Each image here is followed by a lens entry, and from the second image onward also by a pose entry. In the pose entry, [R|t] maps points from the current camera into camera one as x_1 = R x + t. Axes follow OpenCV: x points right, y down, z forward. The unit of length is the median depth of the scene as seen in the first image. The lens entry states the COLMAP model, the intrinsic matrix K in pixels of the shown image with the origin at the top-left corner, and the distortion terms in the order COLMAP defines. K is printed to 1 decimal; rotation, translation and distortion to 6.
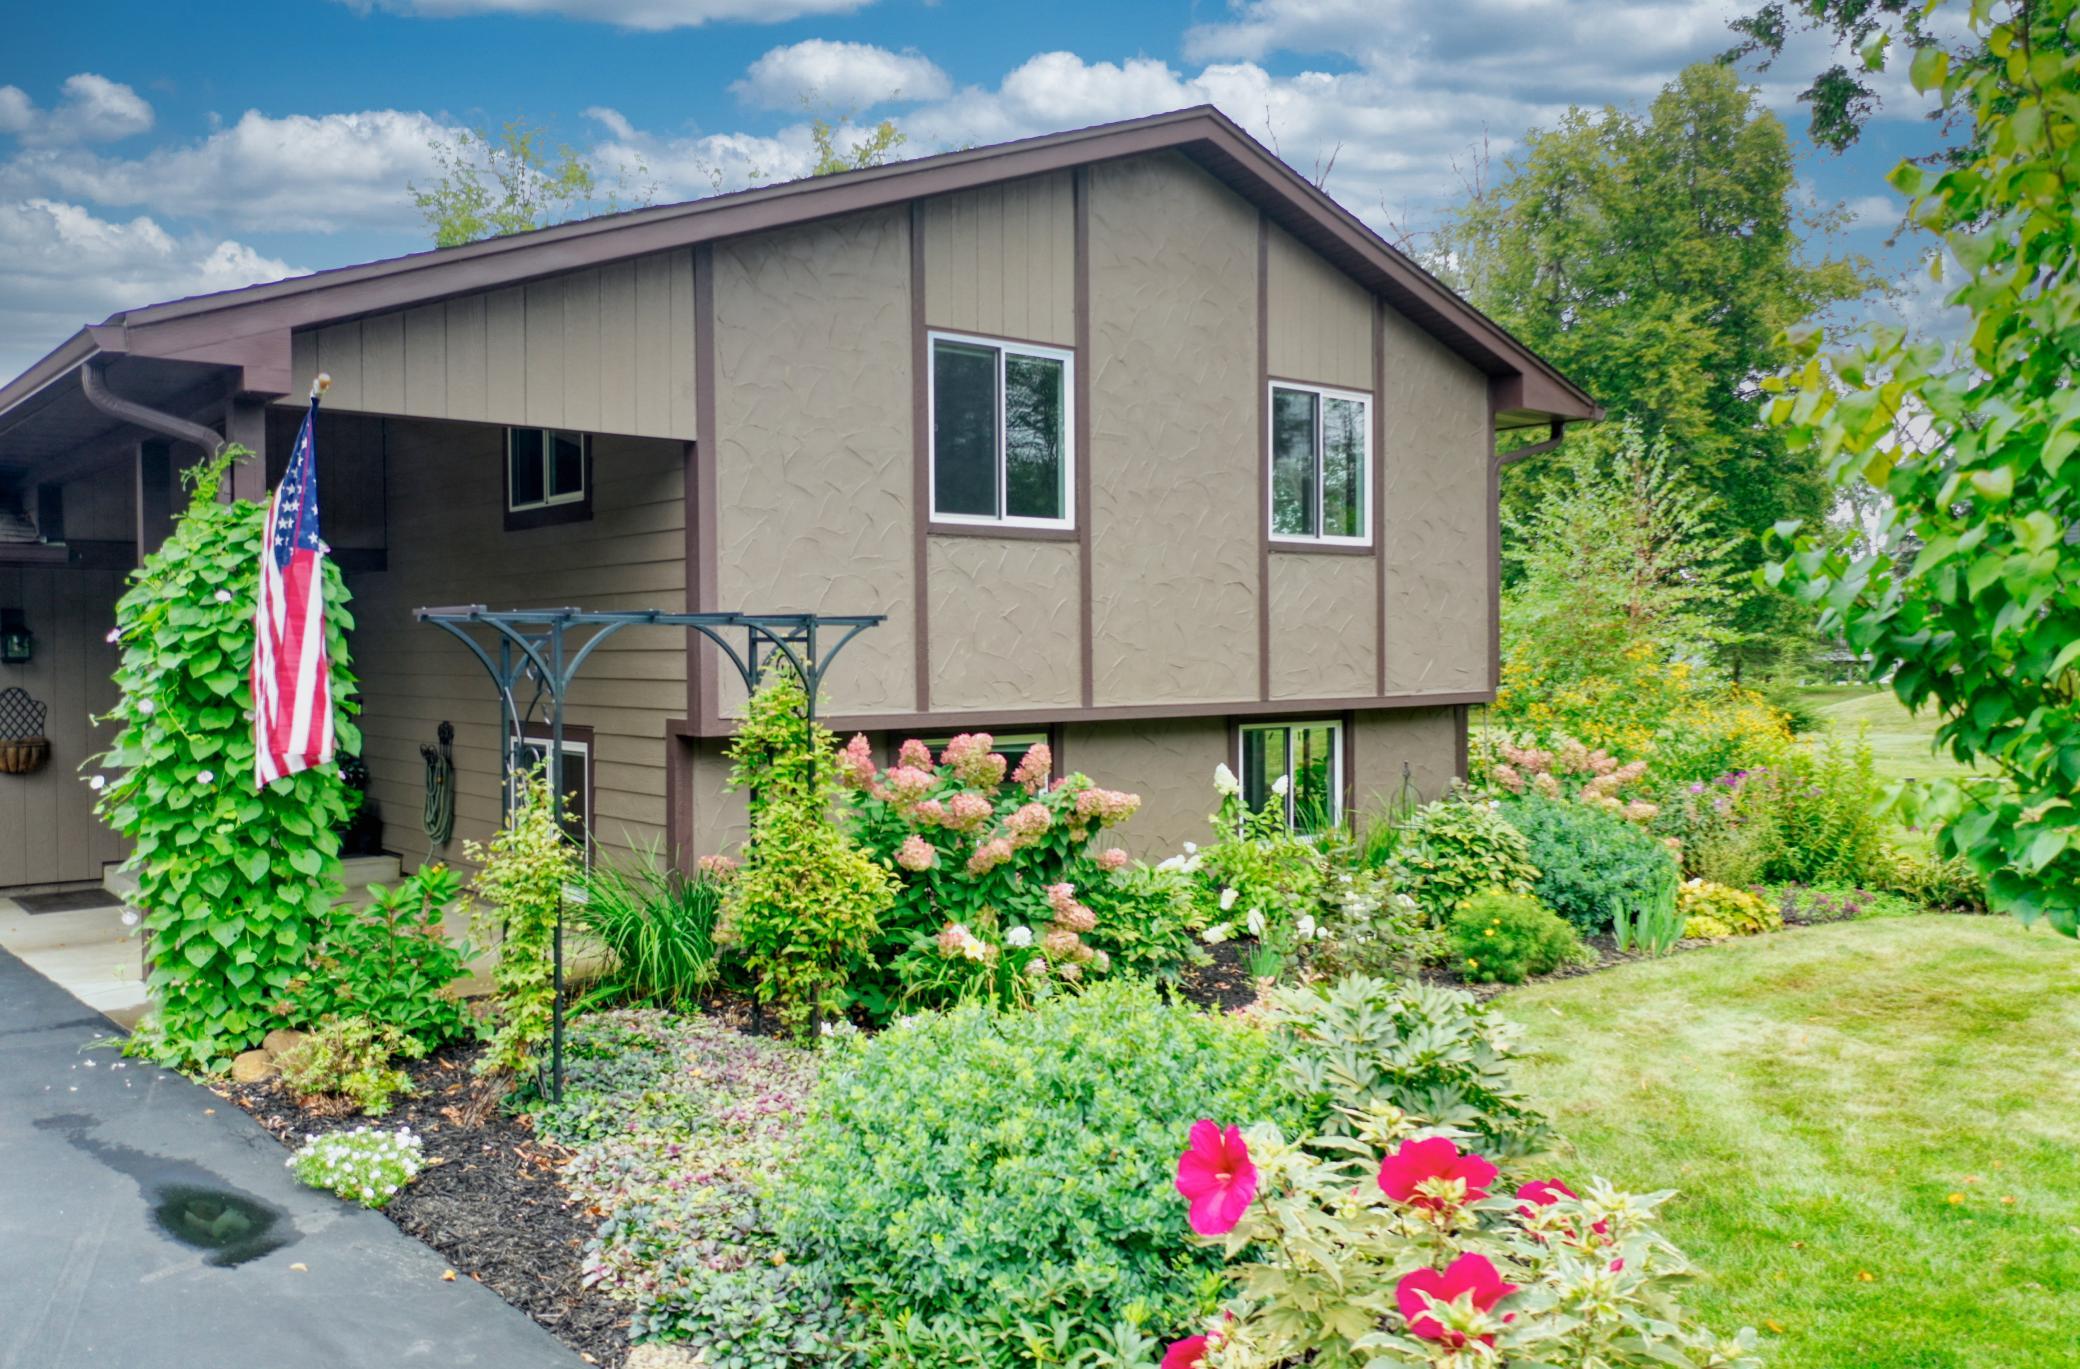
lens RADIAL K [[1655.1, 0, 1040.0], [0, 1655.1, 684.5], [0, 0, 1]] dist [-0.006827, -0.001718]
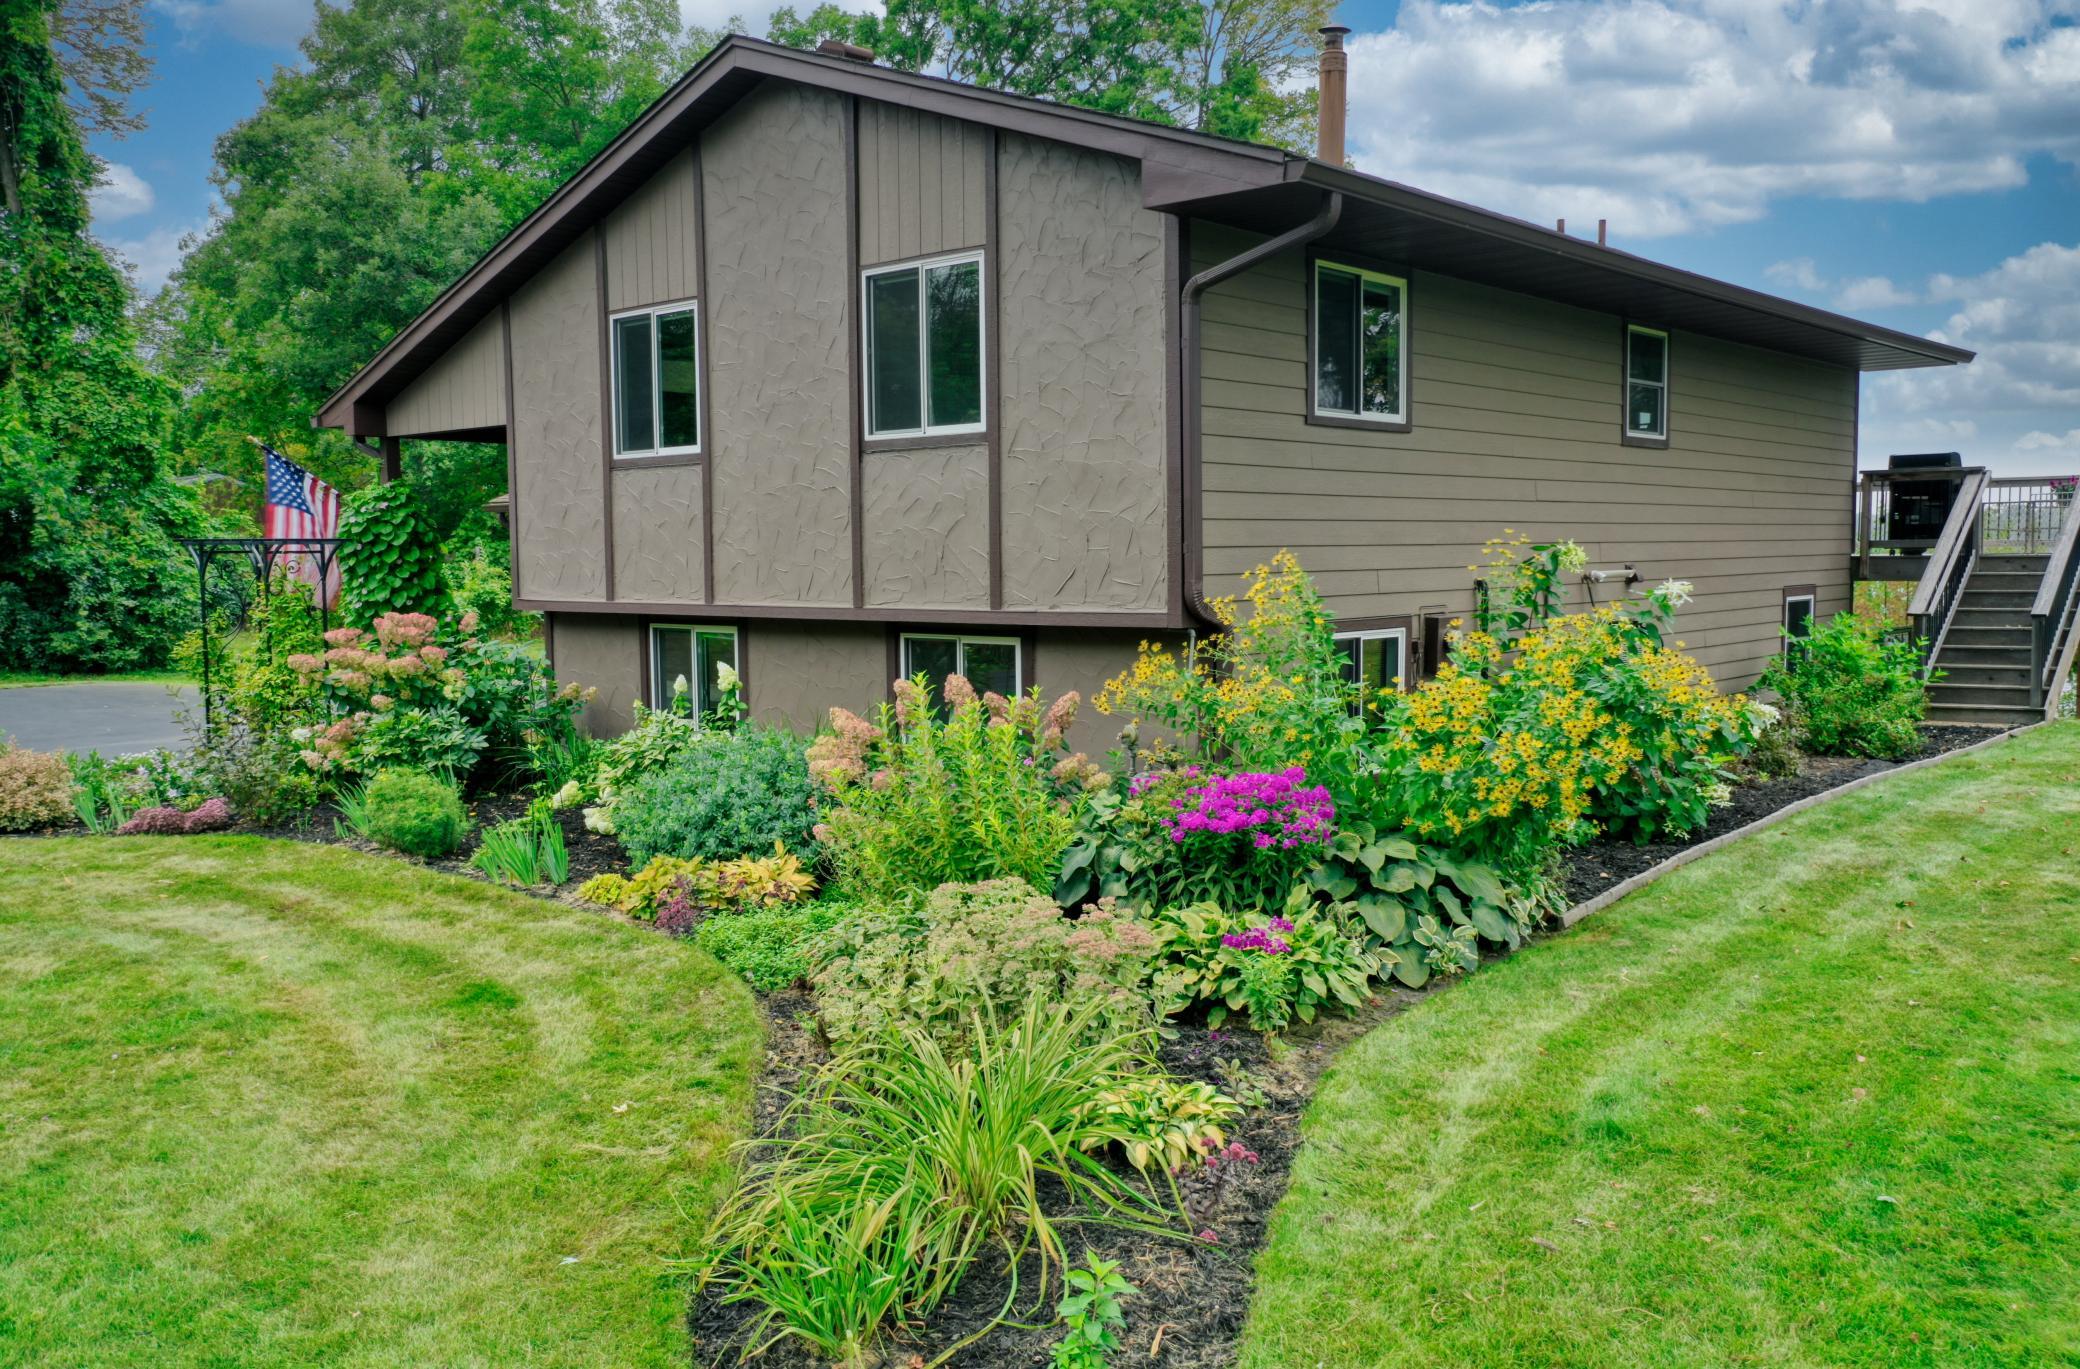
lens RADIAL K [[1655.1, 0, 1040.0], [0, 1655.1, 684.5], [0, 0, 1]] dist [-0.006827, -0.001718]
pose [[0.125007, 0.087104, -0.988325, 1.794387], [-0.011616, 0.996199, 0.086328, -0.051221], [0.992088, 0.000689, 0.125544, 1.607376]]
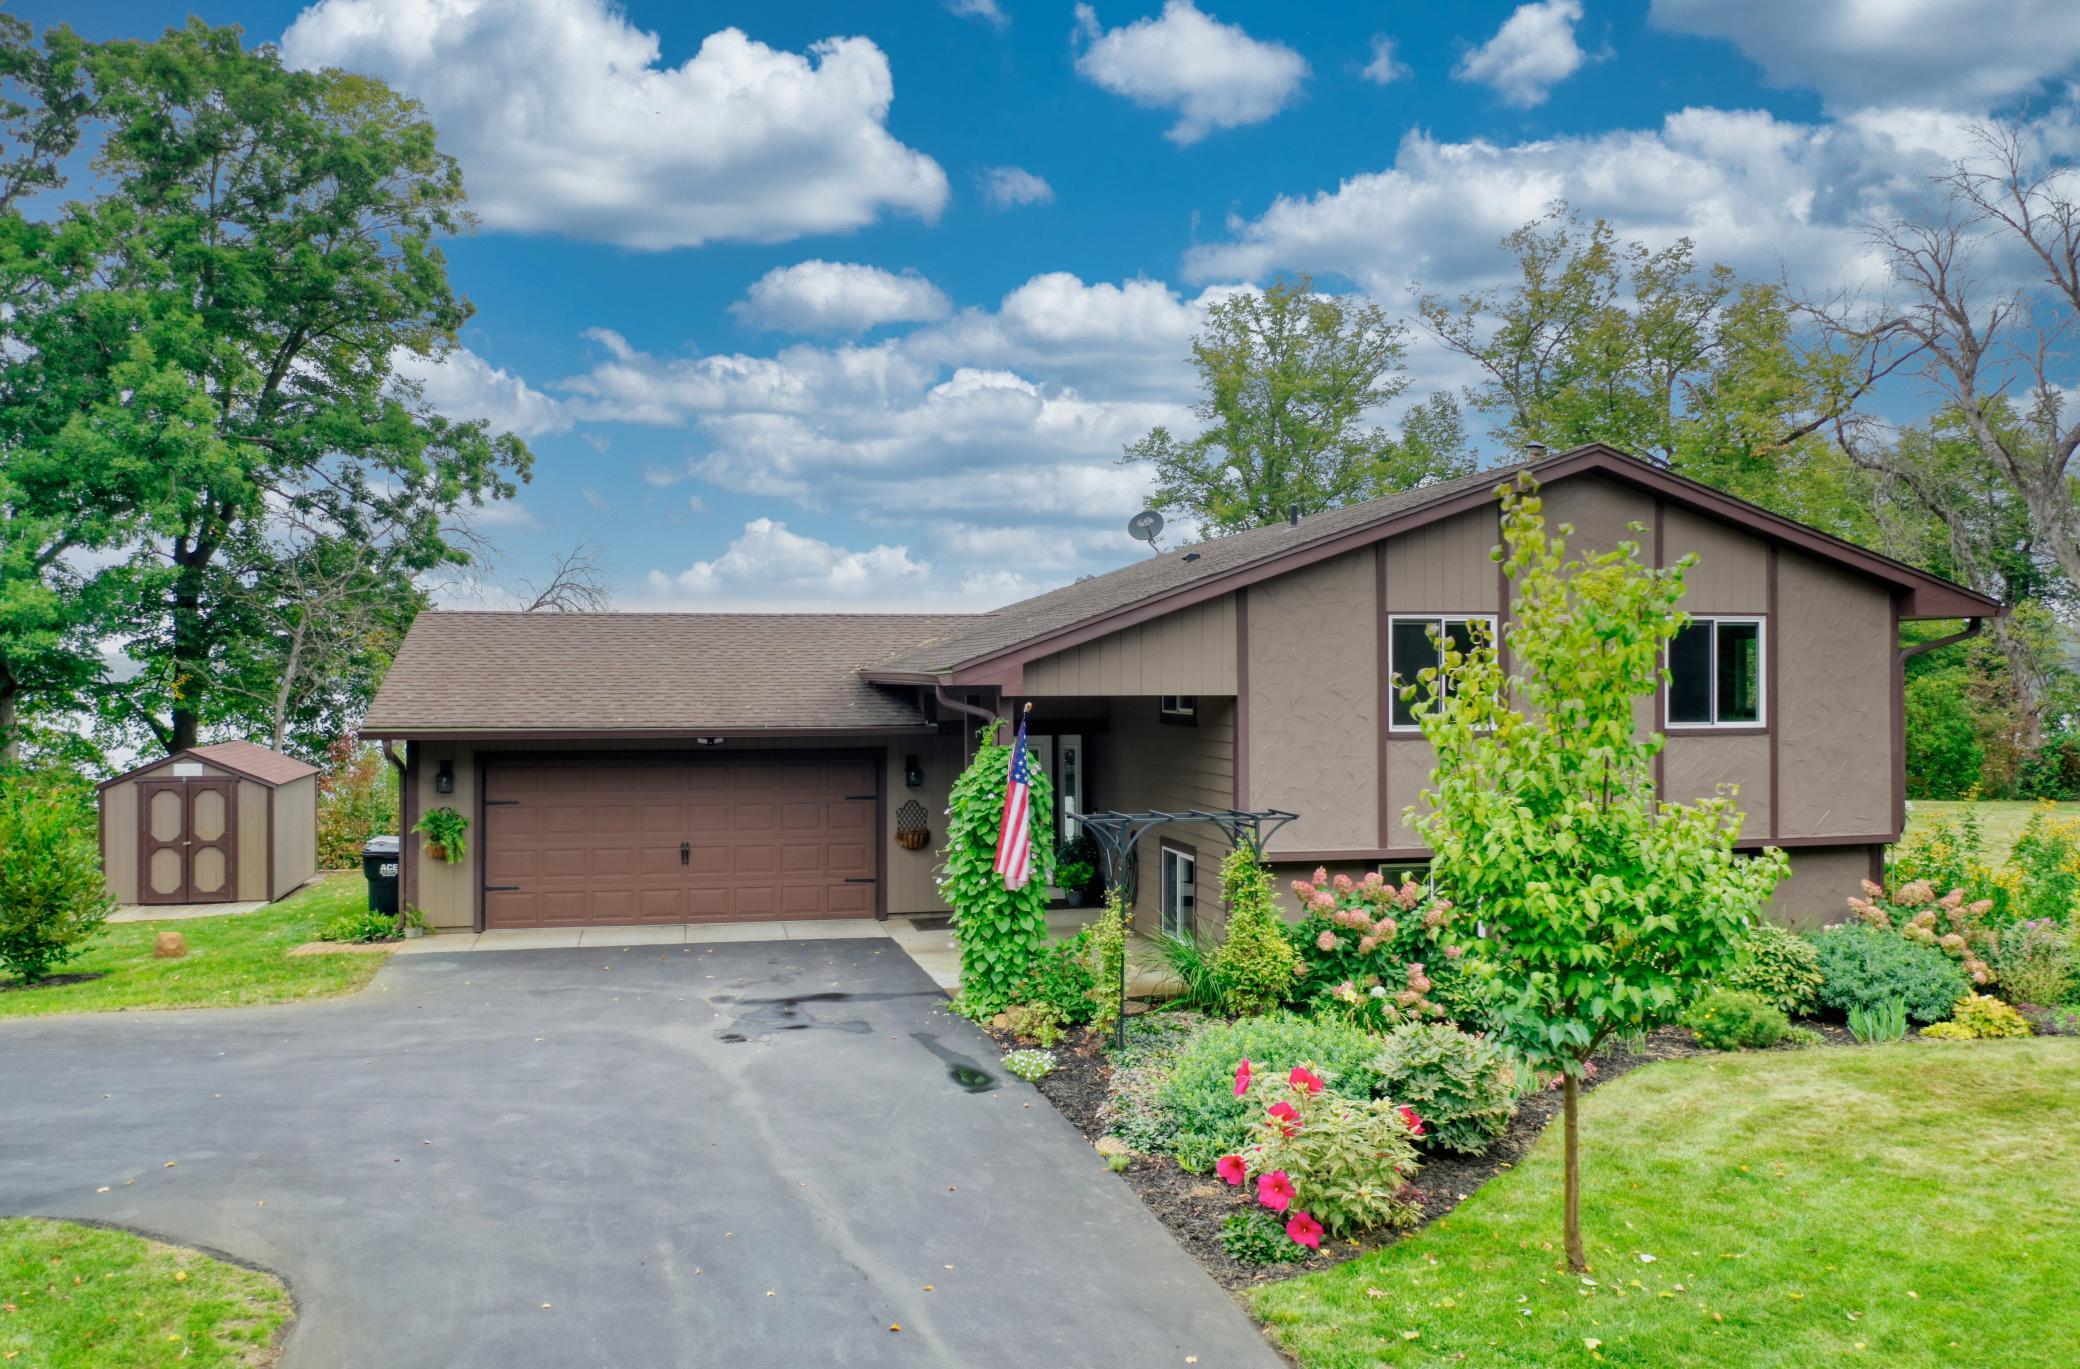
lens RADIAL K [[1655.1, 0, 1040.0], [0, 1655.1, 684.5], [0, 0, 1]] dist [-0.006827, -0.001718]
pose [[0.883377, 0.002801, -0.468655, 0.537770], [-0.009785, 0.999874, -0.012468, -0.166220], [0.468562, 0.015599, 0.883293, -0.820303]]
